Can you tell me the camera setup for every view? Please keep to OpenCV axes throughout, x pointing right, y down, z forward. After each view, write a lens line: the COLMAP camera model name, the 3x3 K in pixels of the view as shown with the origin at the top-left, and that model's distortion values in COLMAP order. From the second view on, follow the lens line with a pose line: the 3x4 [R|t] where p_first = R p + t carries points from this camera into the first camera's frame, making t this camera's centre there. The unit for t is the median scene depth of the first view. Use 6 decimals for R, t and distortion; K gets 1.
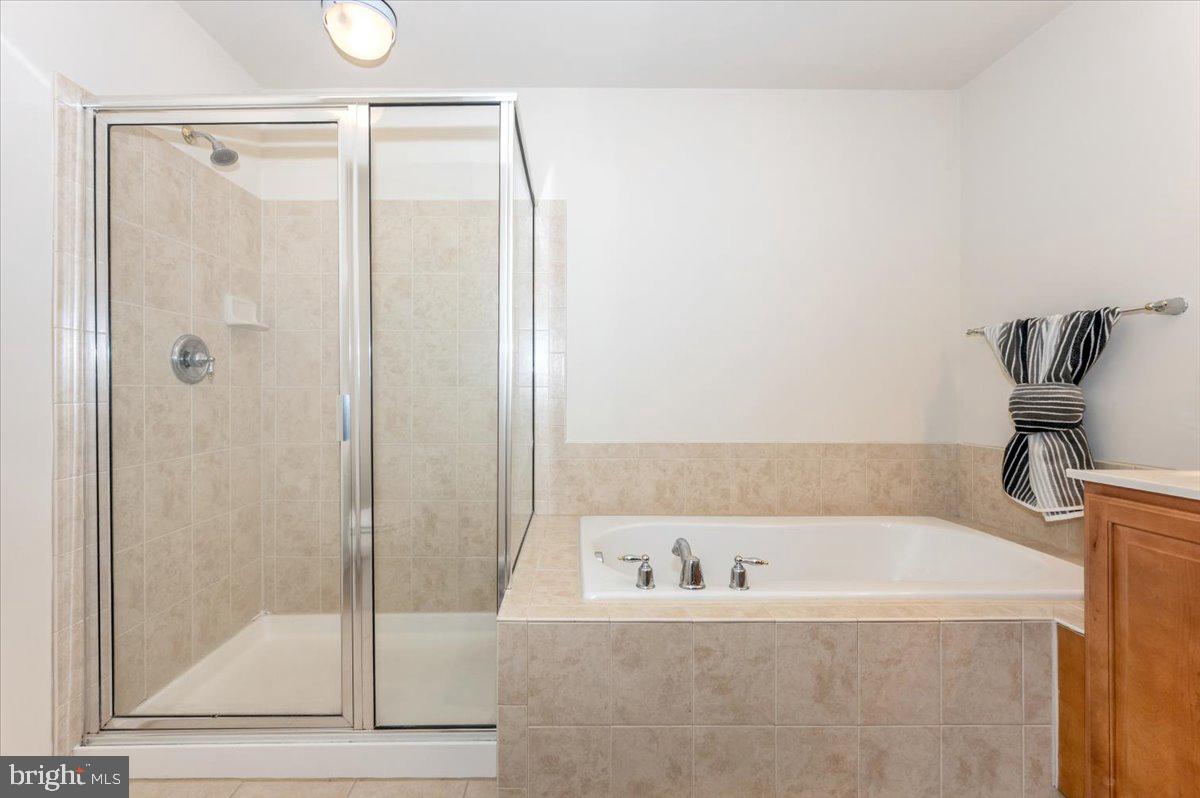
lens RADIAL K [[497.2, 0, 577.9], [0, 497.2, 385.9], [0, 0, 1]] dist [0.000458, 0.000234]
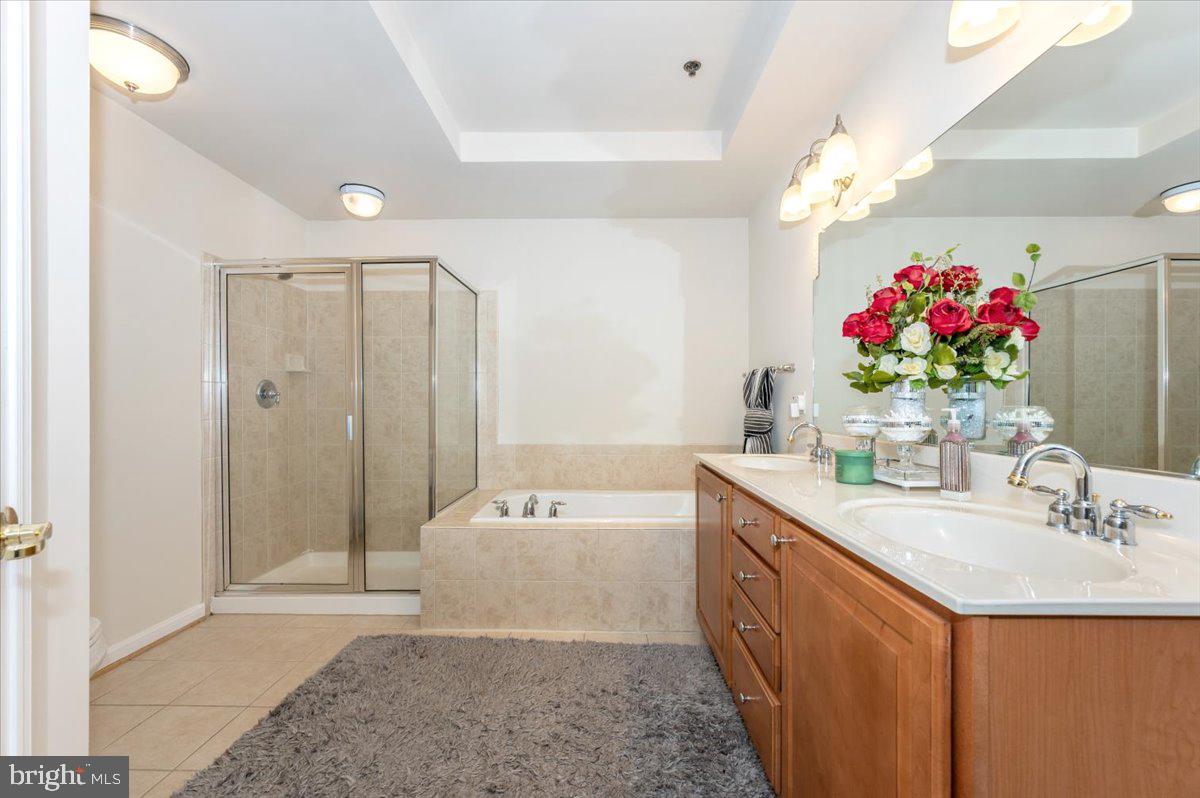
lens RADIAL K [[476.7, 0, 600.1], [0, 476.7, 401.7], [0, 0, 1]] dist [-0.000108, -0.000021]
pose [[0.999722, 0.000534, -0.023576, 0.527624], [-0.000392, 0.999982, 0.006031, -0.046359], [0.023579, -0.006020, 0.999704, -0.789506]]
